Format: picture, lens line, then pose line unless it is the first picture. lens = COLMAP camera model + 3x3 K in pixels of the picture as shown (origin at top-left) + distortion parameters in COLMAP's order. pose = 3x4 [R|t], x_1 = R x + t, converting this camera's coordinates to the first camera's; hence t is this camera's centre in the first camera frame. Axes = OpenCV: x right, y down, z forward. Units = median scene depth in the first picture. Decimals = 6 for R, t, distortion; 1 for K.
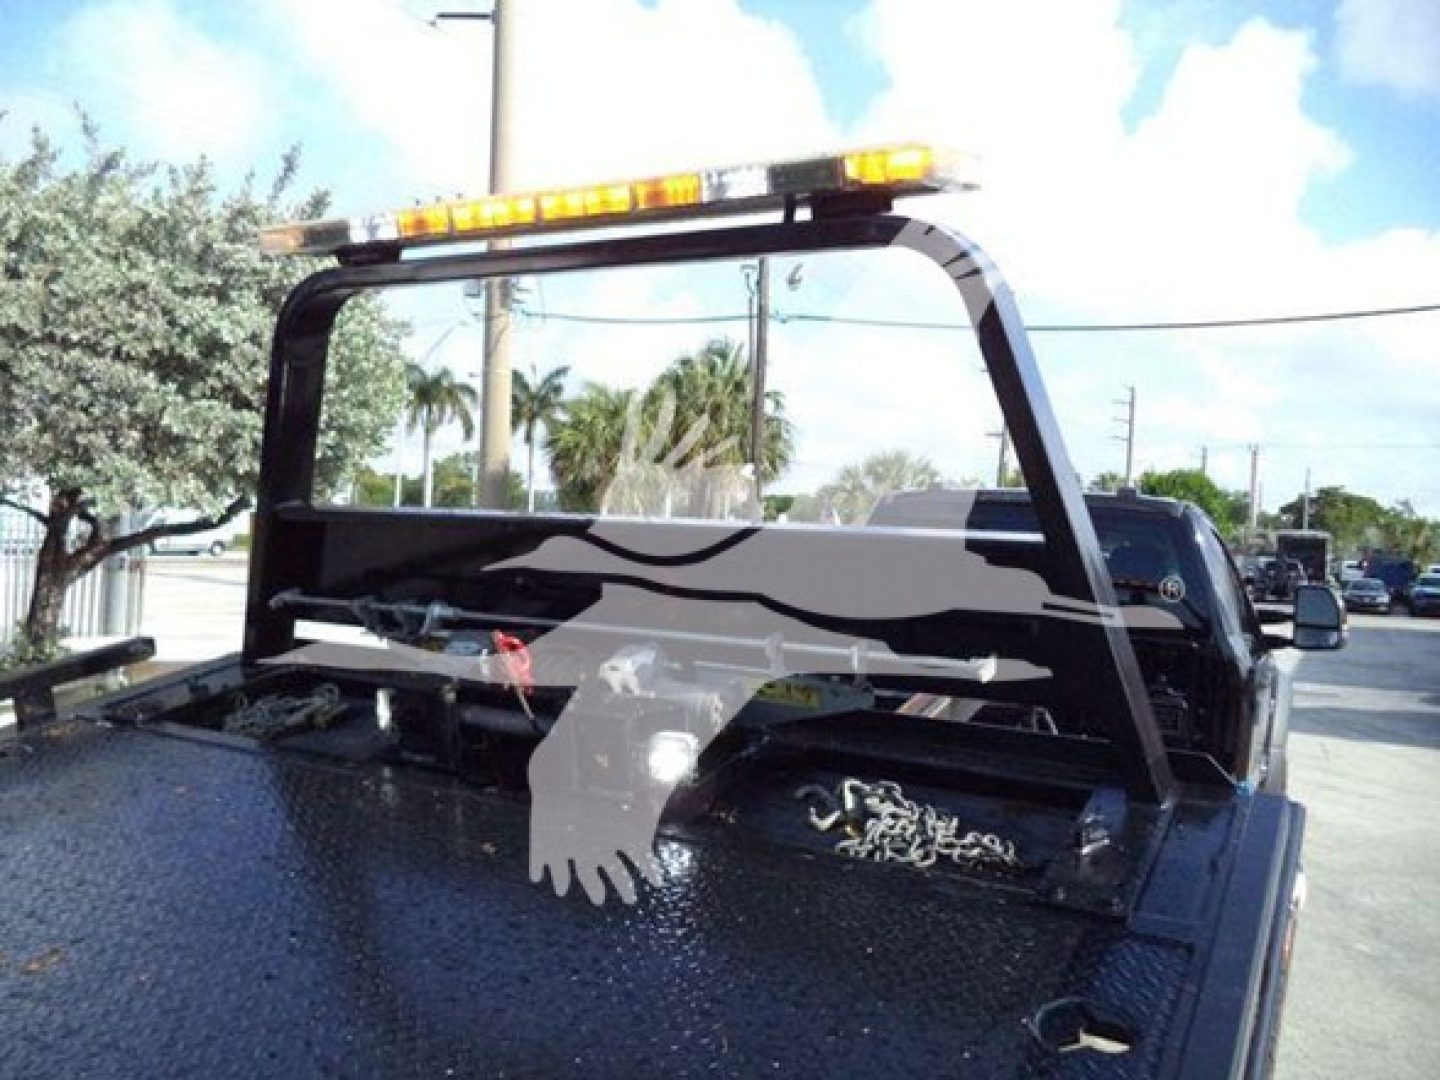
lens RADIAL K [[1141.4, 0, 722.9], [0, 1141.4, 532.9], [0, 0, 1]] dist [-0.011844, 0.002250]
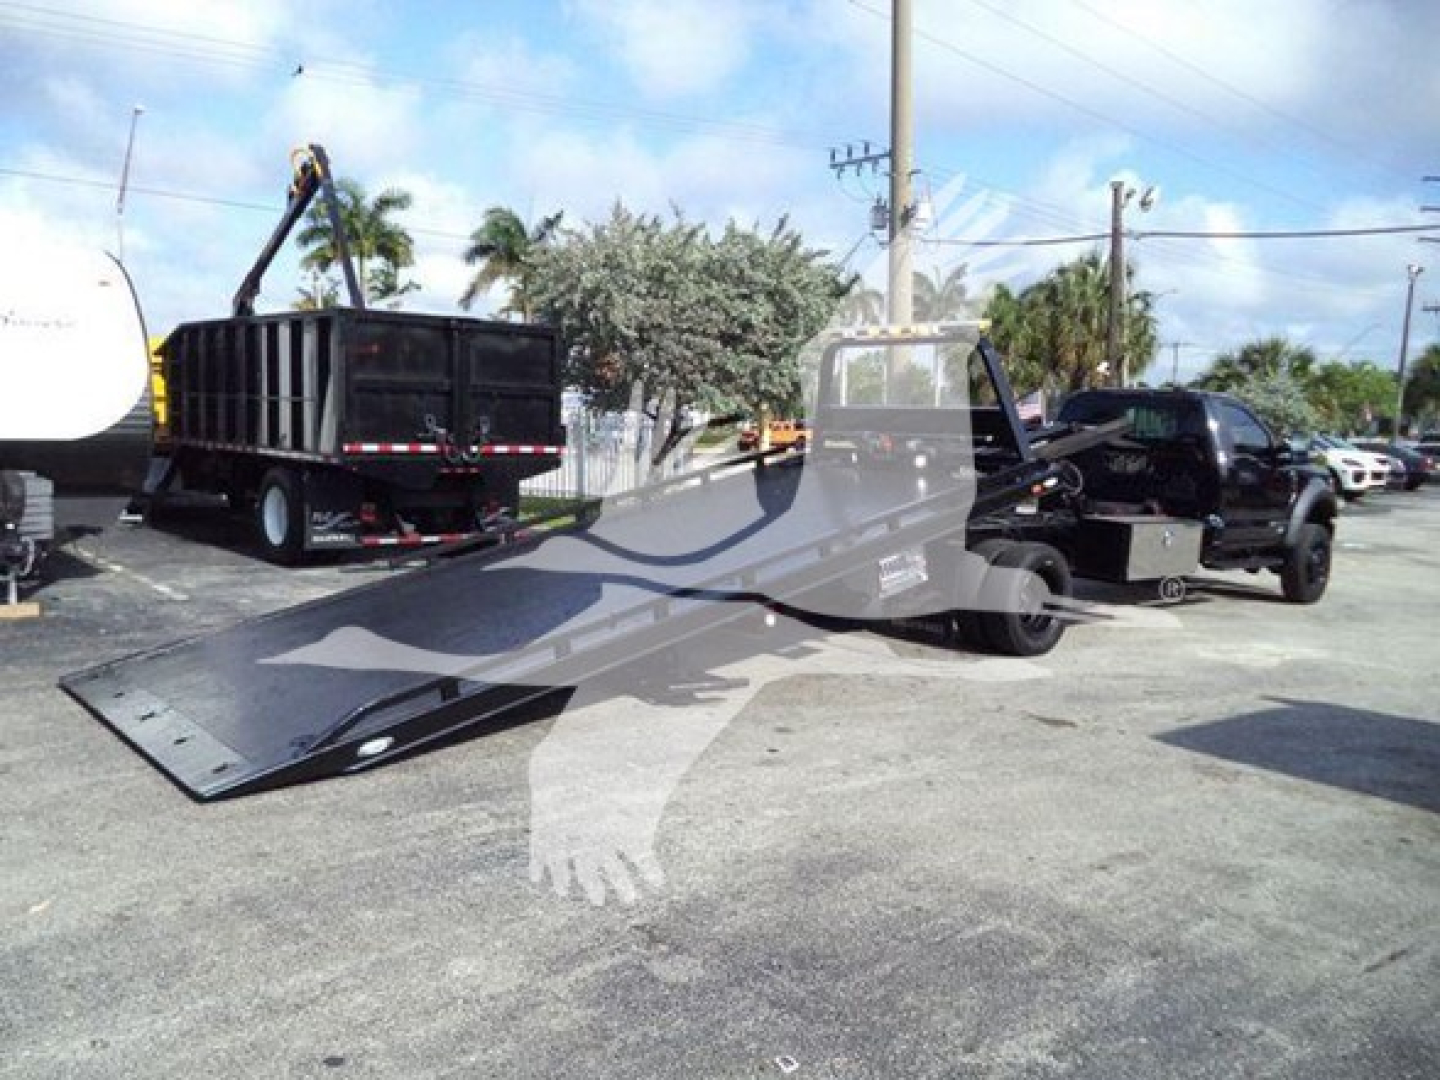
lens RADIAL K [[1151.3, 0, 773.8], [0, 1151.3, 538.2], [0, 0, 1]] dist [-0.008587, -0.000005]
pose [[0.951696, 0.005323, -0.306997, 0.200499], [0.023910, 0.995529, 0.091383, 0.018672], [0.306111, -0.094309, 0.947313, -0.873454]]
